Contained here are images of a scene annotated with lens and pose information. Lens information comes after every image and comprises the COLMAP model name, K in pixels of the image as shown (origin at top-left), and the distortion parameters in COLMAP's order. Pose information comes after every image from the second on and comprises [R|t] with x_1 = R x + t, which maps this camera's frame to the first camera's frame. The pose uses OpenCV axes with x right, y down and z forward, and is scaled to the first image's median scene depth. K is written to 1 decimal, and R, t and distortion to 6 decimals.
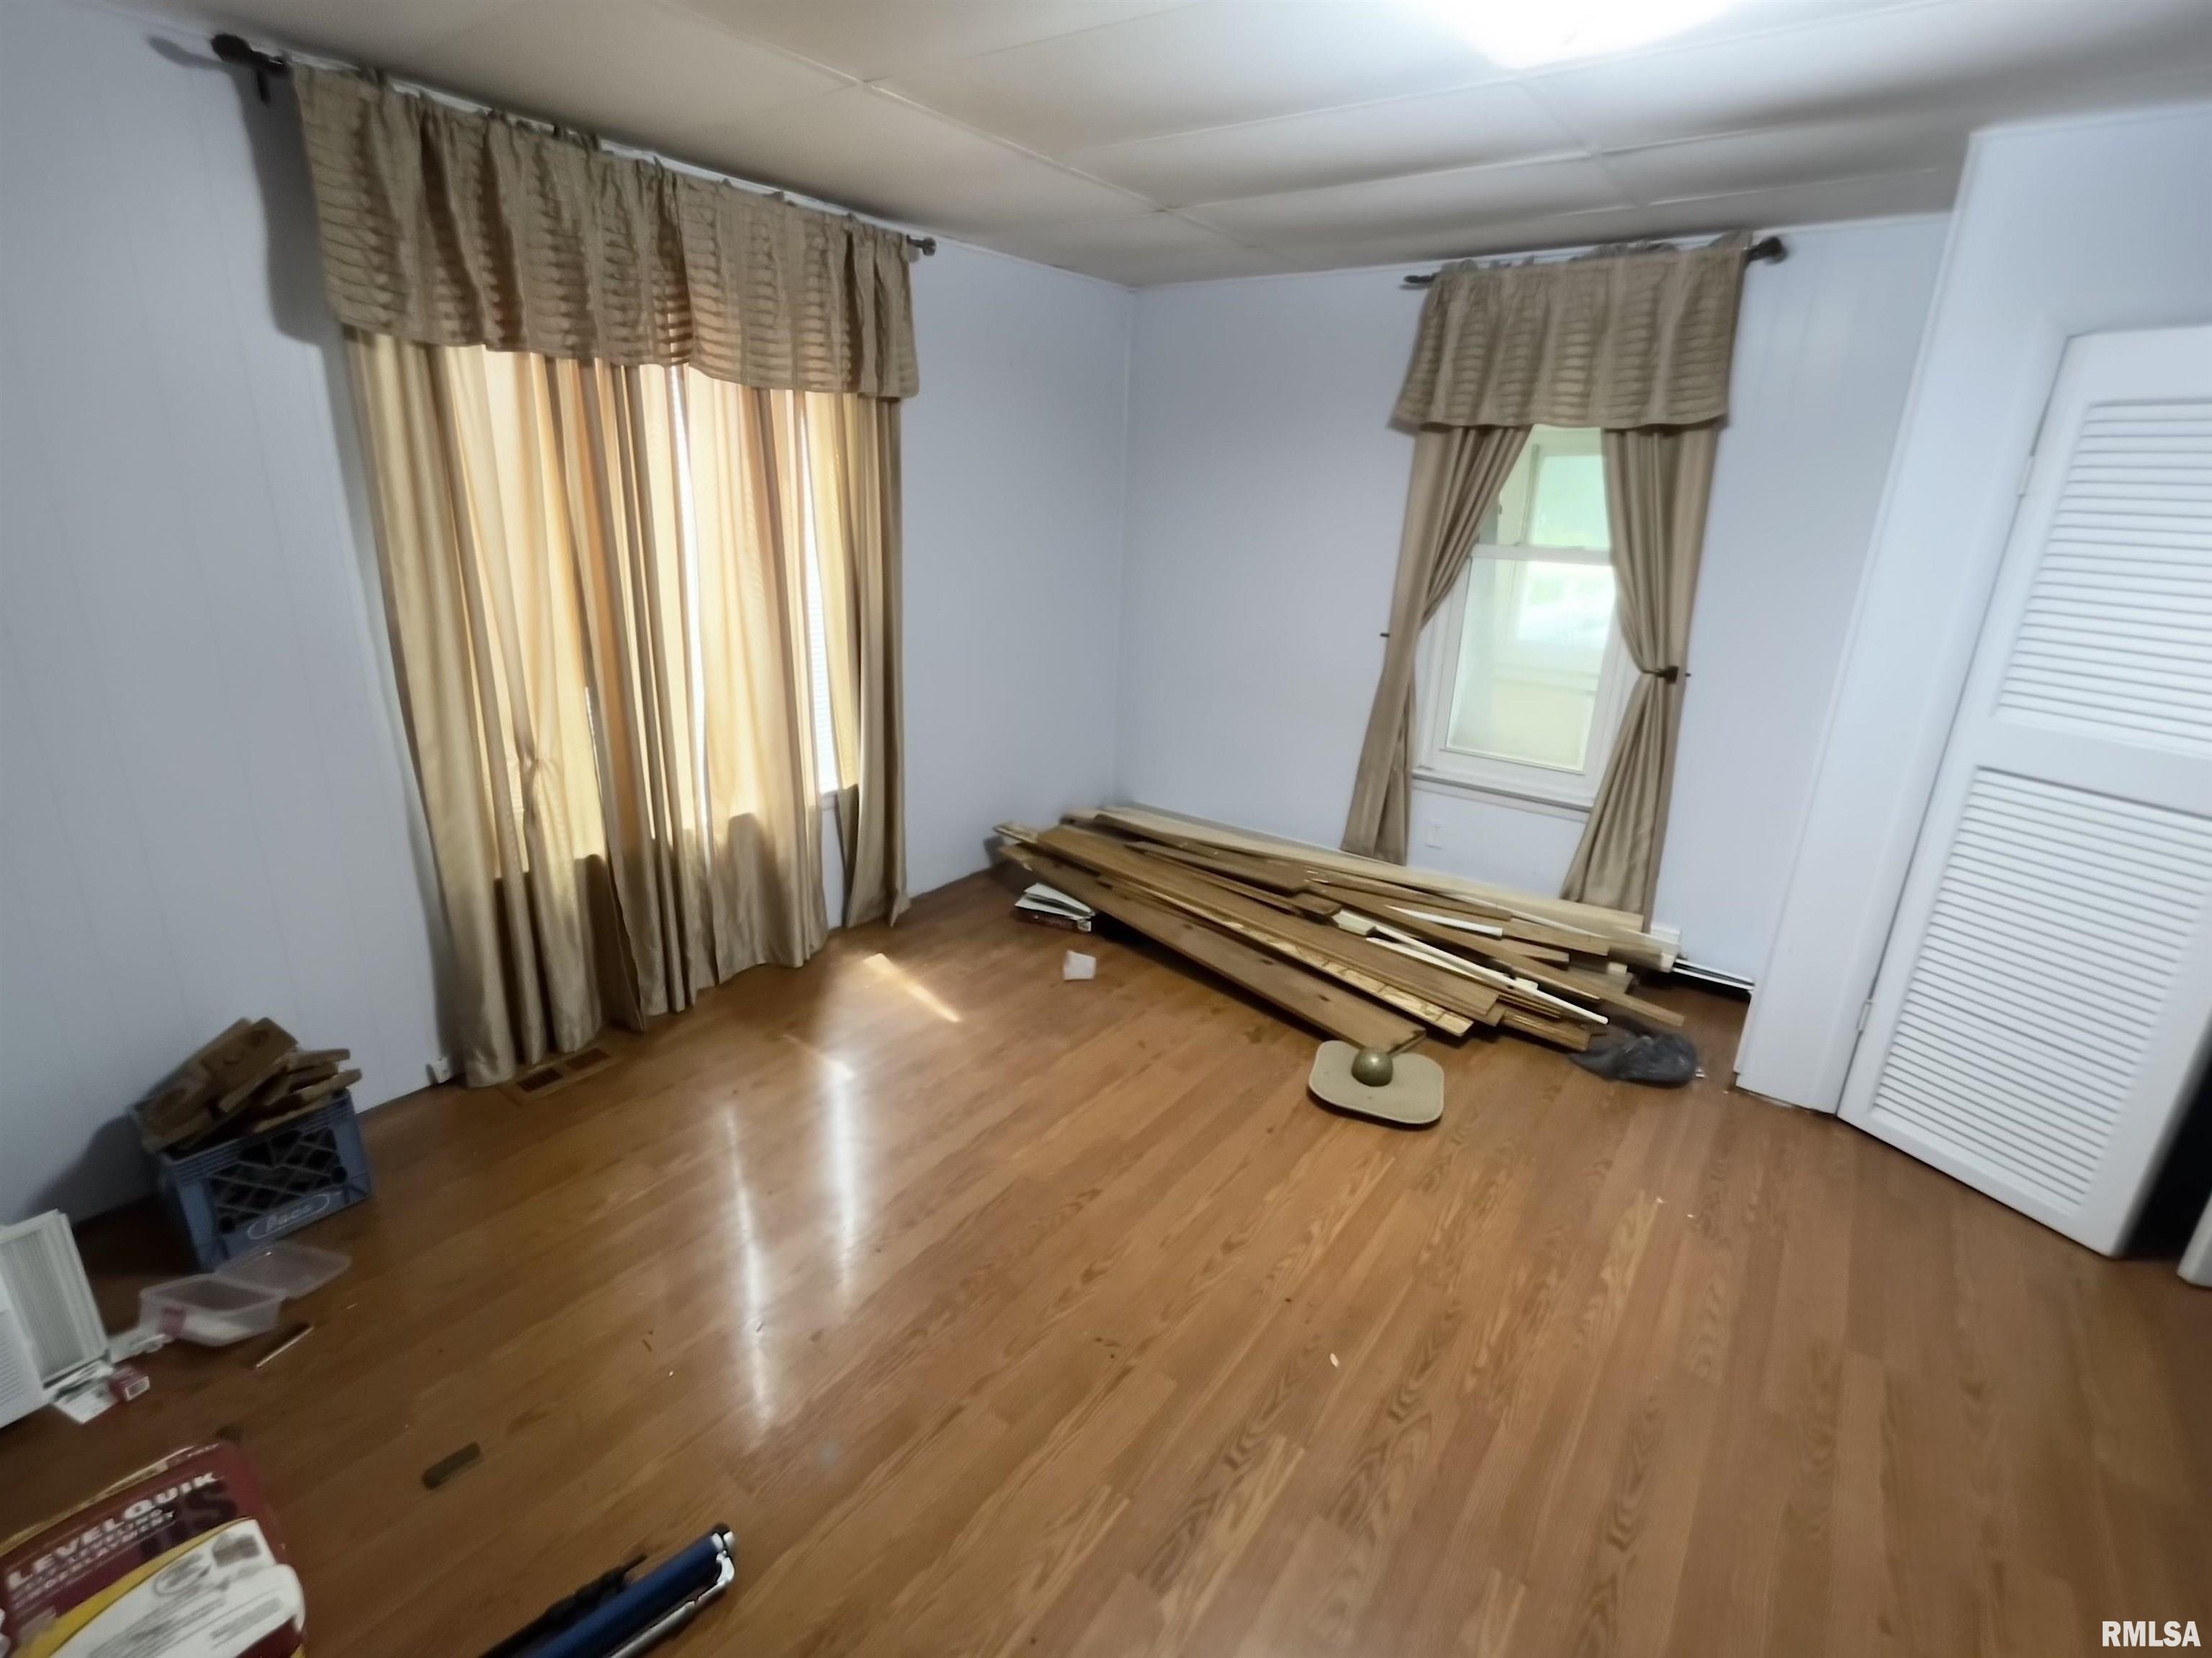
lens RADIAL K [[1042.4, 0, 1106.0], [0, 1042.4, 829.0], [0, 0, 1]] dist [-0.000848, 0.000061]
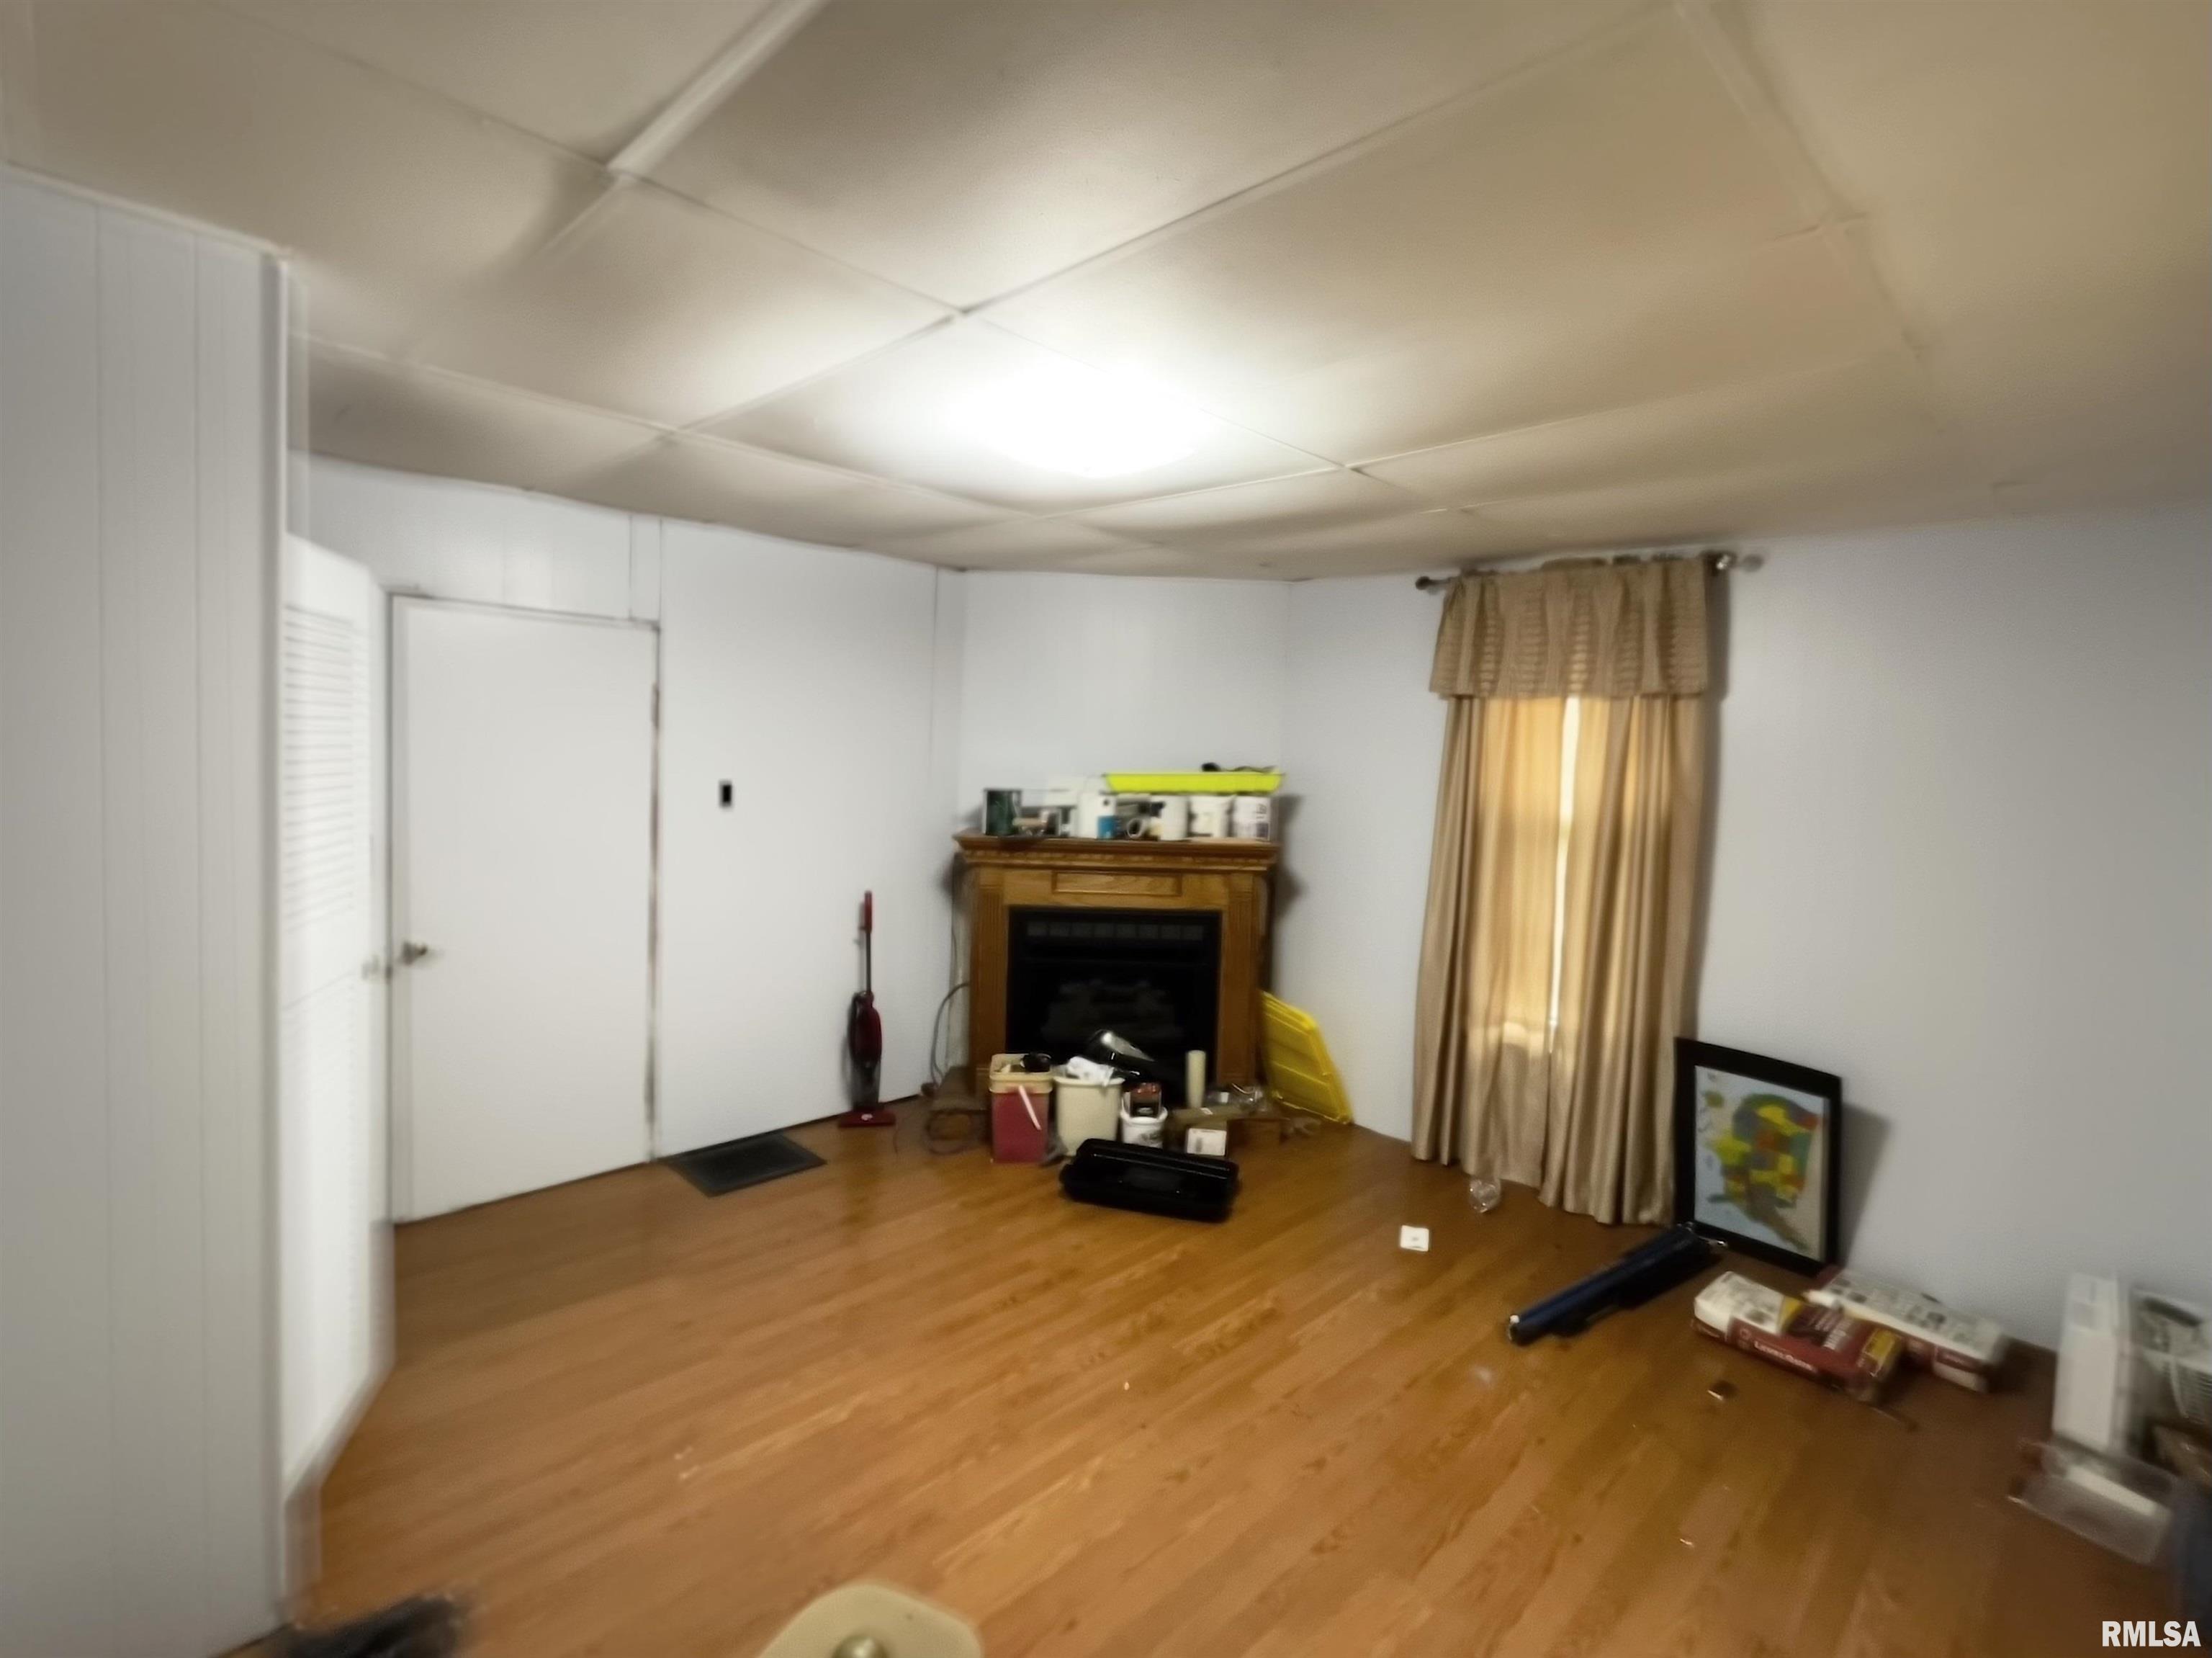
lens RADIAL K [[1029.6, 0, 1162.0], [0, 1029.6, 815.0], [0, 0, 1]] dist [-0.002052, -0.000081]
pose [[-0.990073, -0.075298, 0.118685, 0.045386], [-0.024403, 0.923660, 0.382435, -0.388306], [-0.138421, 0.375743, -0.916328, 1.144430]]
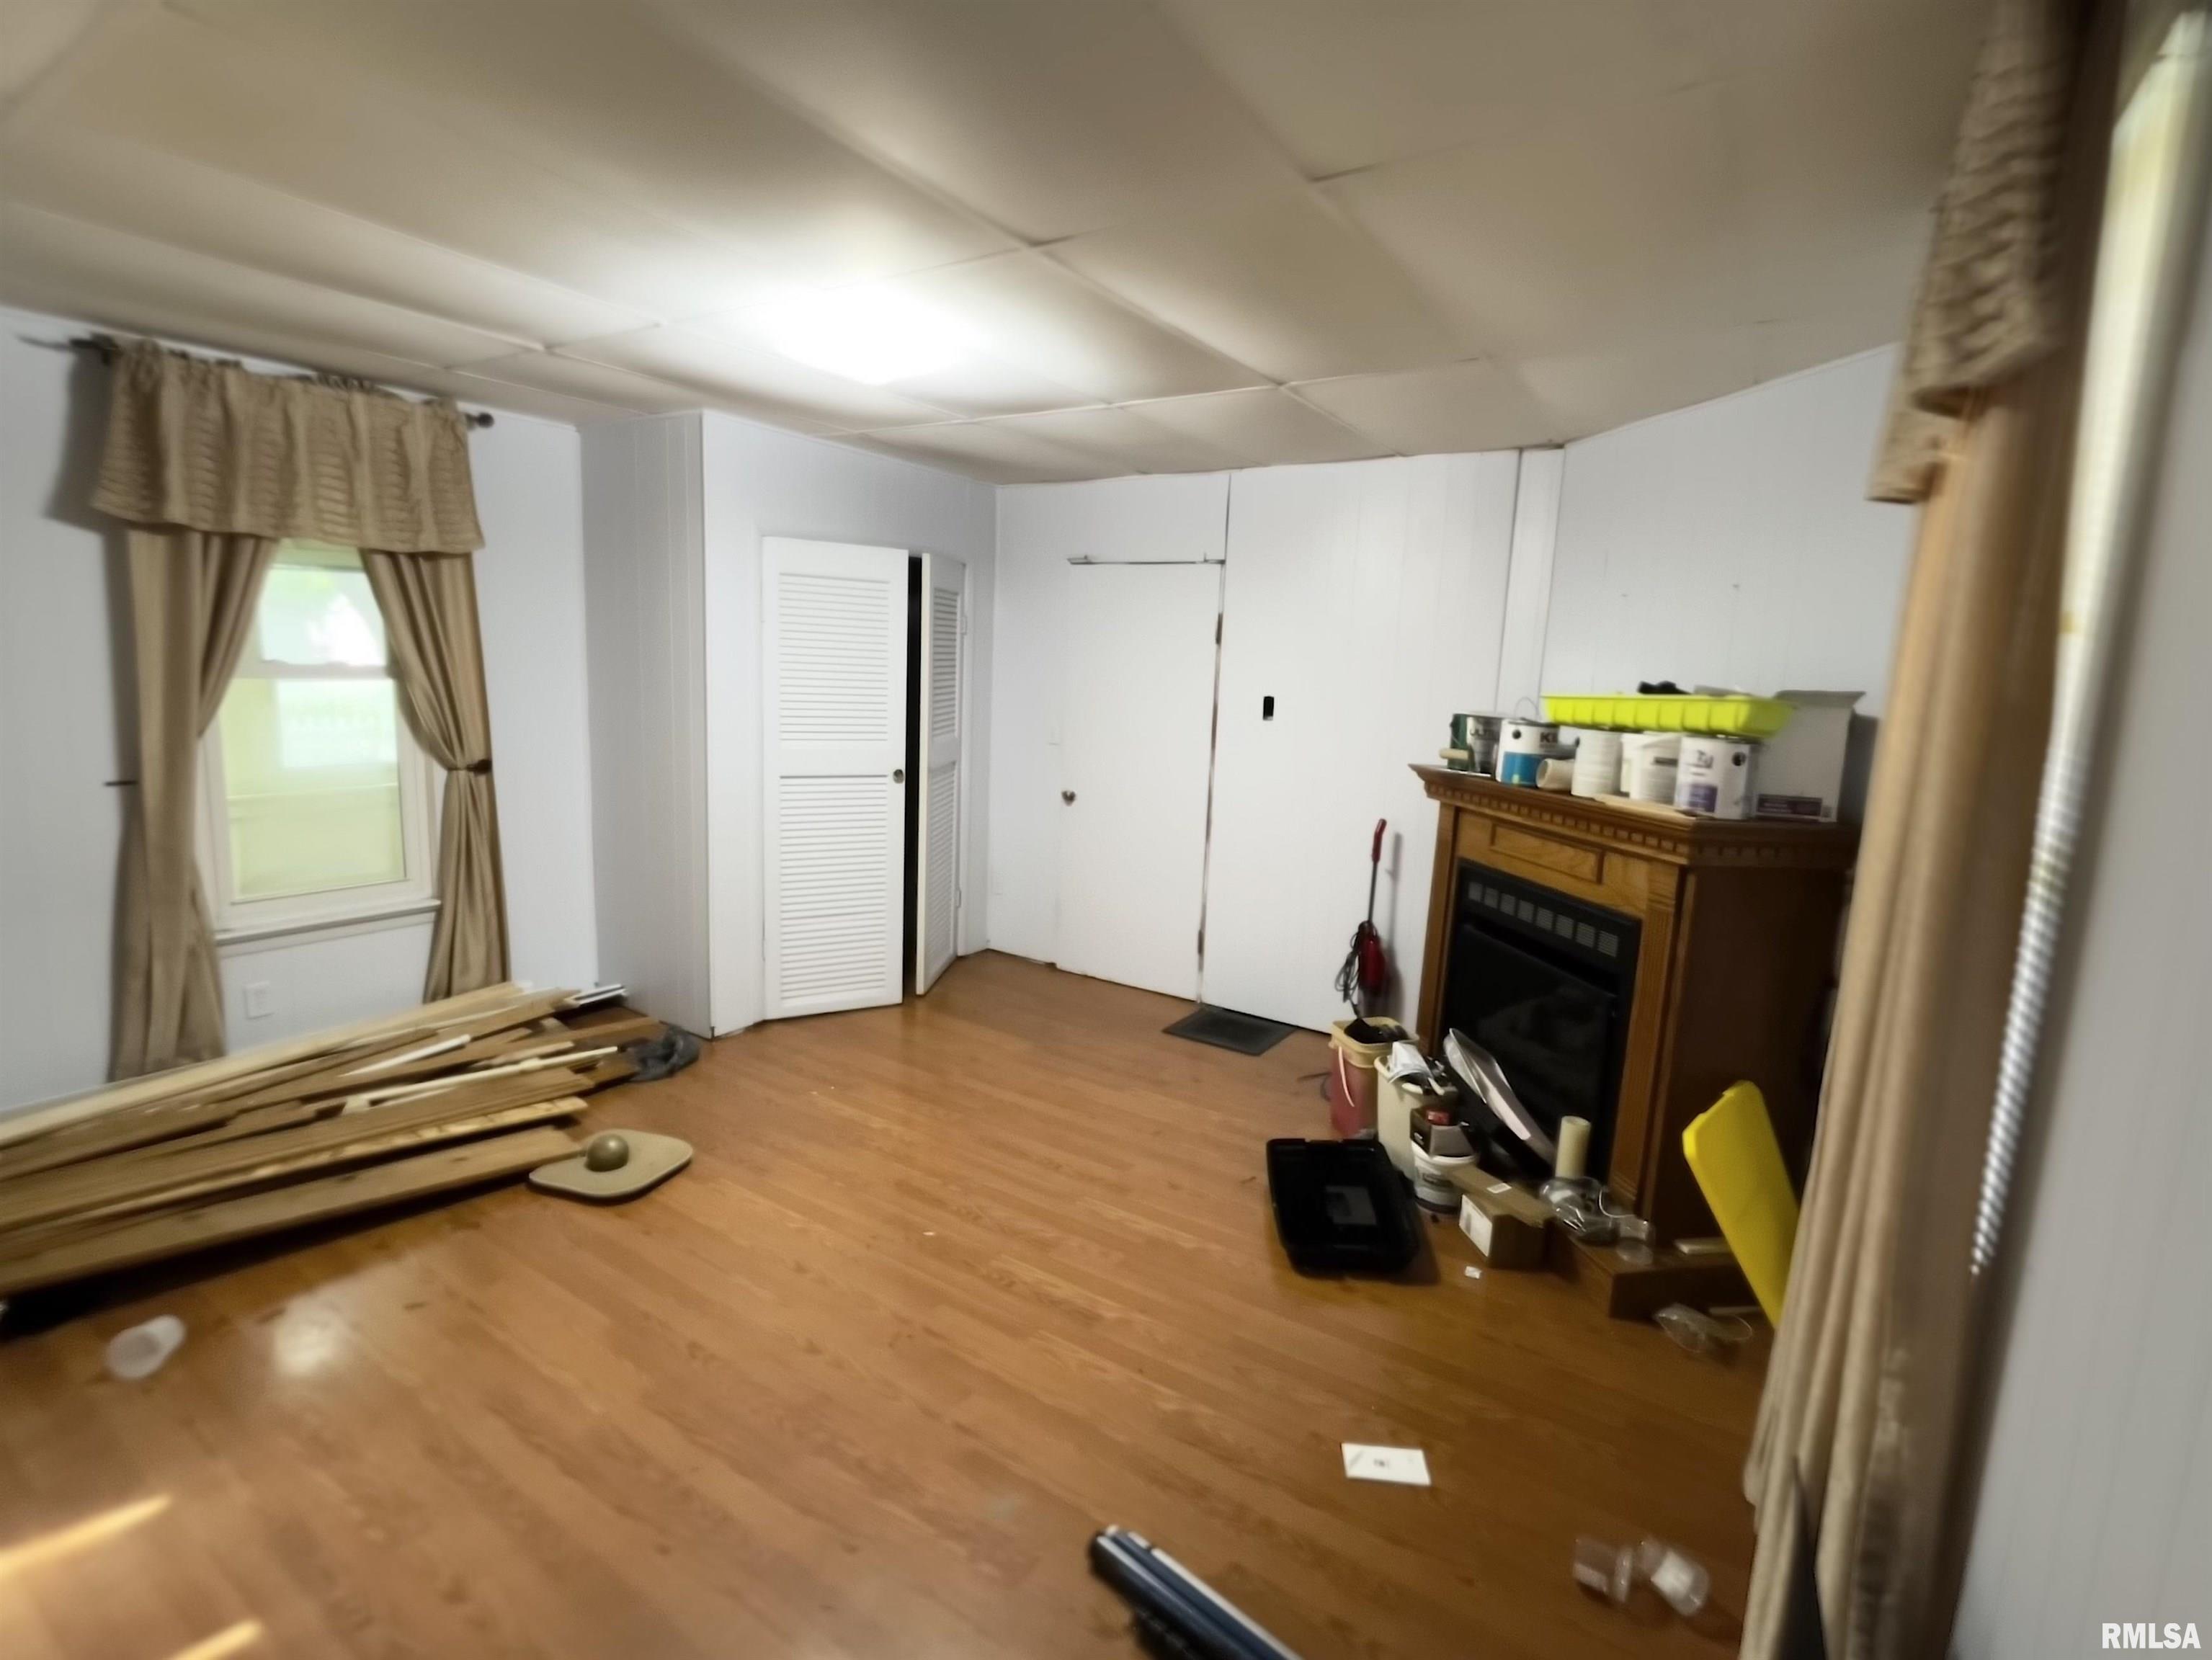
lens RADIAL K [[1047.3, 0, 1124.8], [0, 1047.3, 820.1], [0, 0, 1]] dist [-0.000189, 0.000592]
pose [[-0.075786, -0.186034, 0.979616, -0.641119], [0.274835, 0.940489, 0.199865, -0.130973], [-0.958500, 0.284380, -0.020147, 0.372447]]
